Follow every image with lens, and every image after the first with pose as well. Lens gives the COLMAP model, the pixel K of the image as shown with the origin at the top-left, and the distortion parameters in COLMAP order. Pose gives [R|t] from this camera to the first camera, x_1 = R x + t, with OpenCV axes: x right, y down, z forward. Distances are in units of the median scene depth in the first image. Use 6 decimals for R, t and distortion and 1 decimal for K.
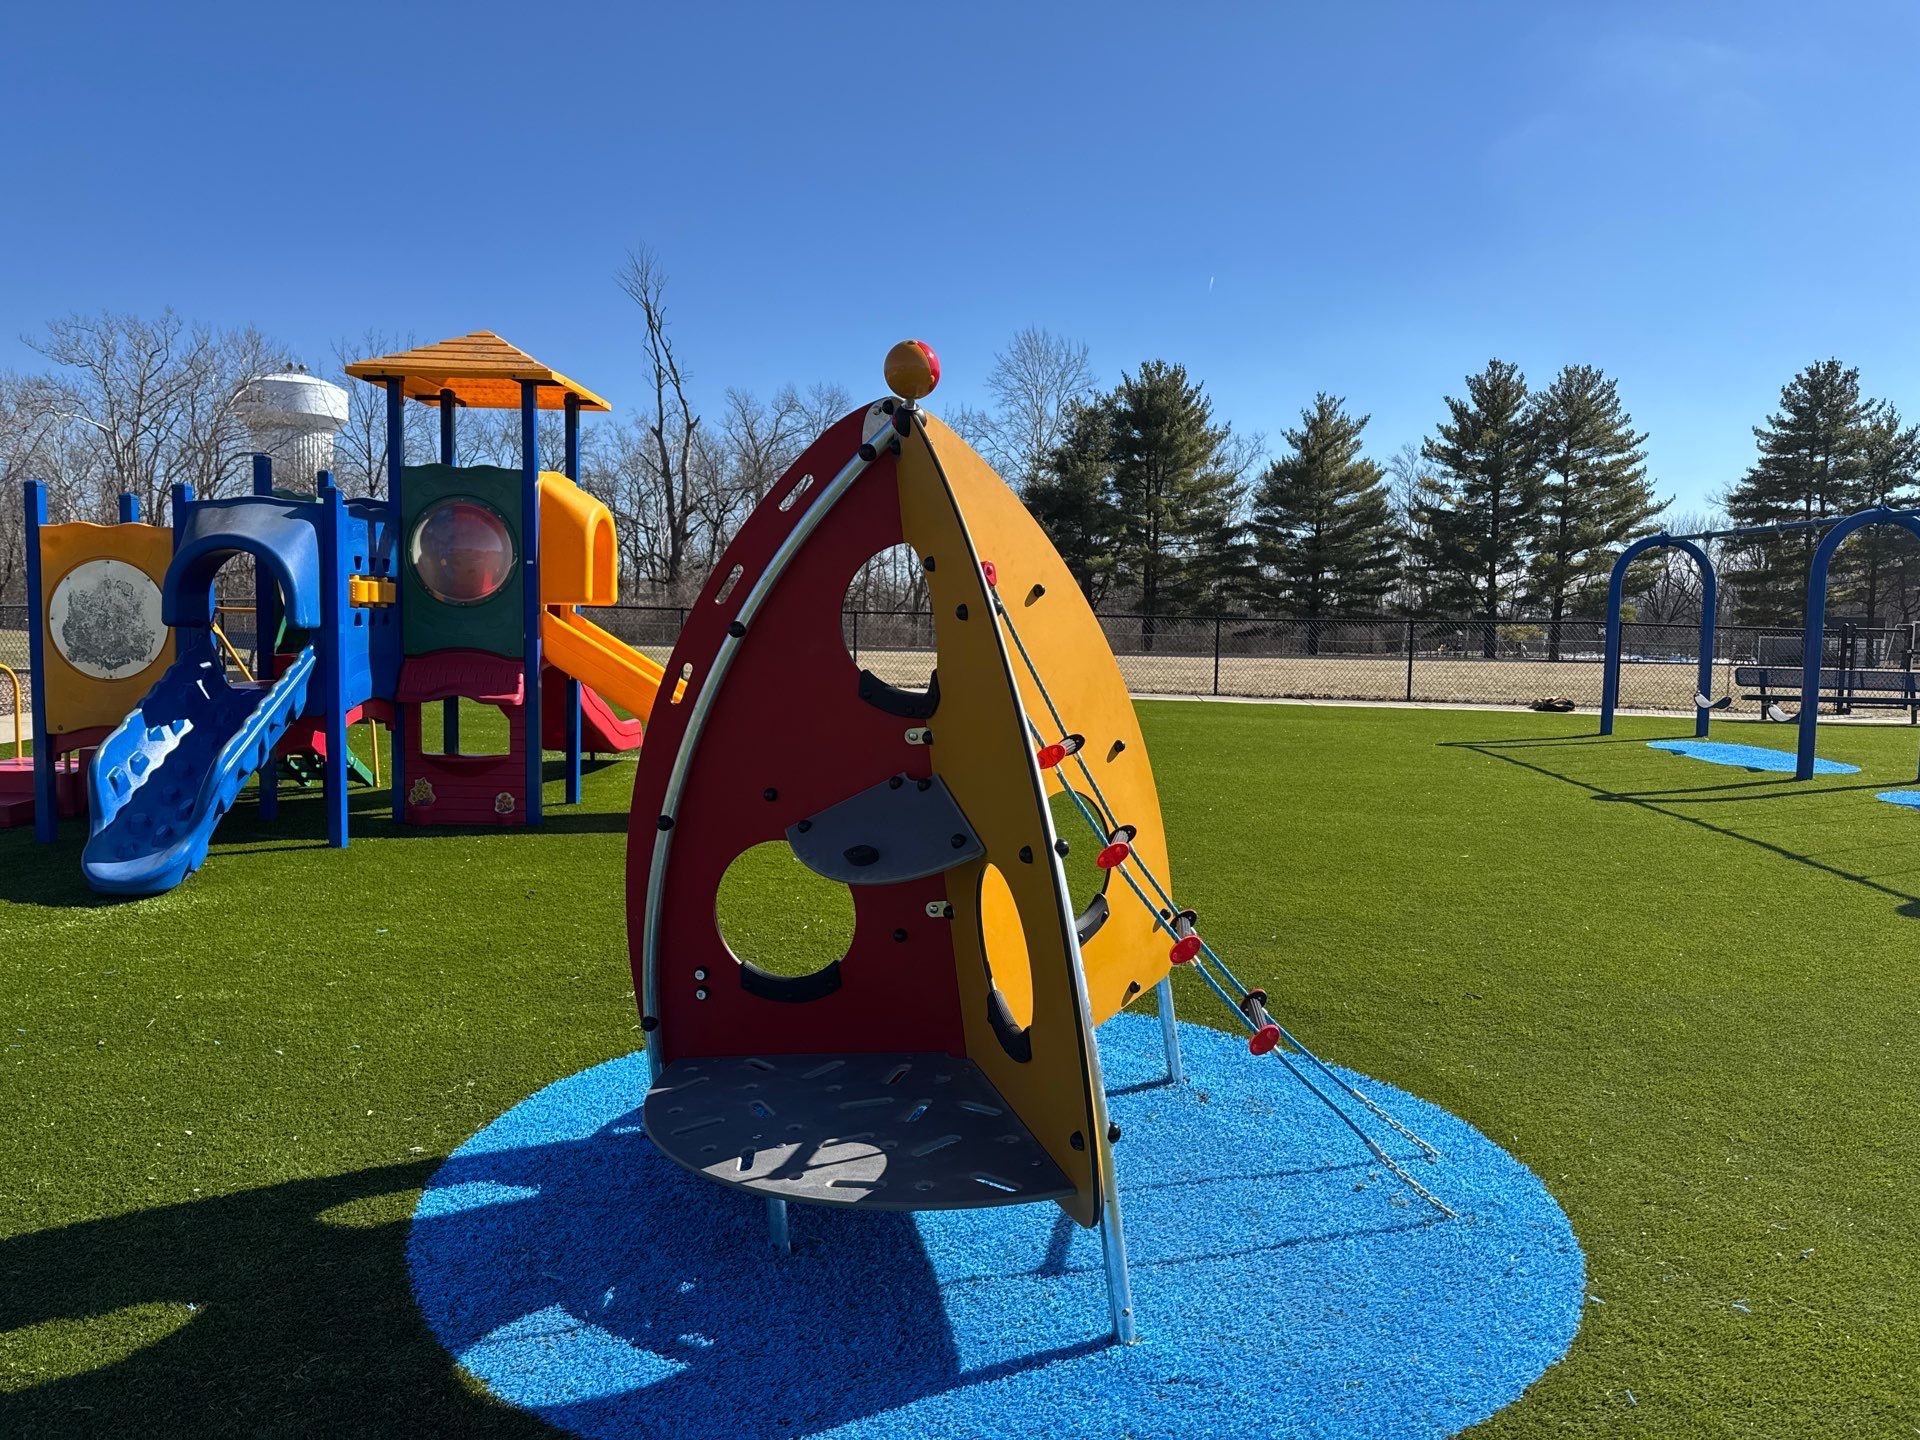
lens RADIAL K [[1401.1, 0, 960.0], [0, 1401.1, 720.0], [0, 0, 1]] dist [0.023028, -0.000129]
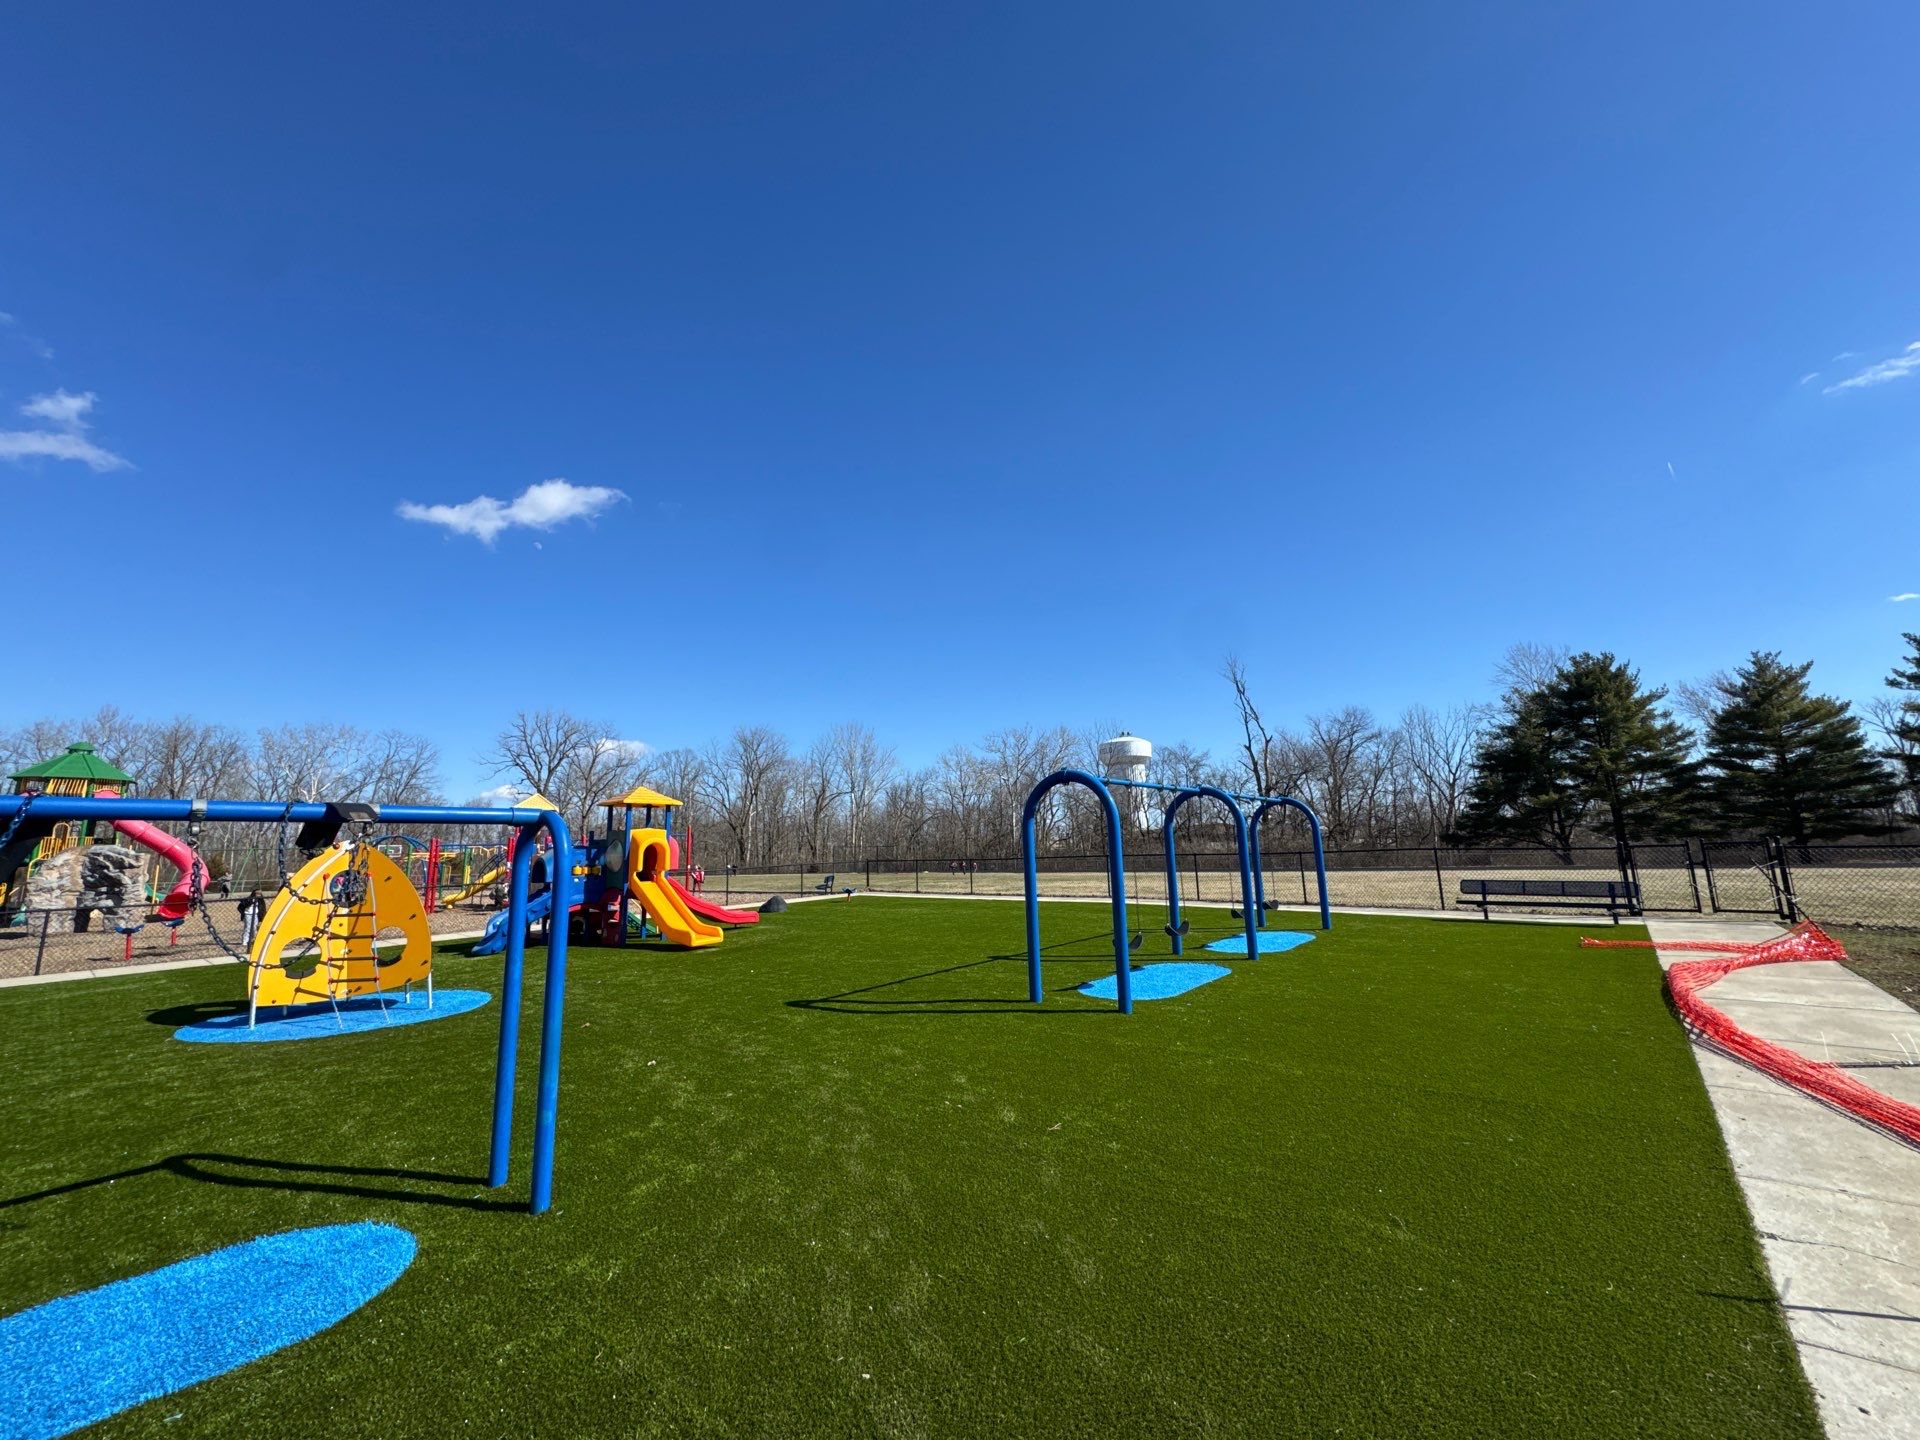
lens RADIAL K [[758.9, 0, 947.2], [0, 758.9, 714.0], [0, 0, 1]] dist [0.000067, 0.000175]
pose [[0.740425, -0.156554, -0.653653, 0.157331], [-0.013642, 0.968796, -0.247486, -0.000493], [0.672001, 0.192162, 0.715185, 0.039797]]
